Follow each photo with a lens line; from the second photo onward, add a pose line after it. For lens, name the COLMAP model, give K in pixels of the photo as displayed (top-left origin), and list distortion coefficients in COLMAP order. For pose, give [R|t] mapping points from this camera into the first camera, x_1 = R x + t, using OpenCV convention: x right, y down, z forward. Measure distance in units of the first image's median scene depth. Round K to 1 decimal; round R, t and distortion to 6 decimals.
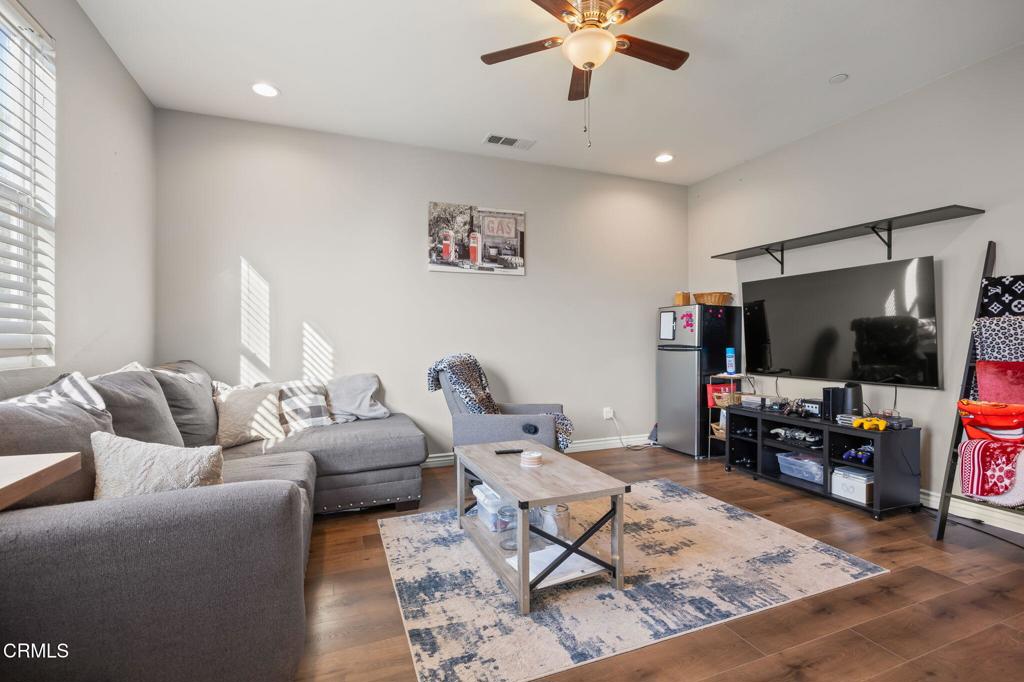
lens RADIAL K [[466.3, 0, 513.5], [0, 466.3, 338.4], [0, 0, 1]] dist [-0.001186, 0.000190]
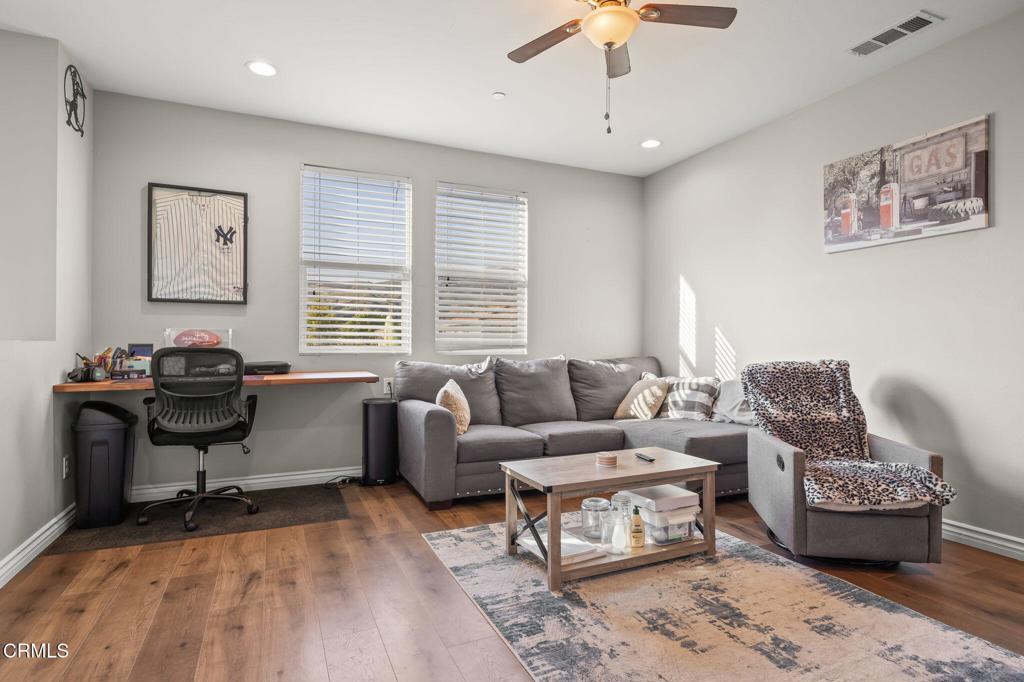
lens RADIAL K [[524.7, 0, 512.5], [0, 524.7, 345.1], [0, 0, 1]] dist [-0.003066, -0.000452]
pose [[0.052148, 0.003213, -0.998634, 0.671710], [-0.000863, 0.999995, 0.003172, 0.005589], [0.998639, 0.000696, 0.052151, 0.429012]]
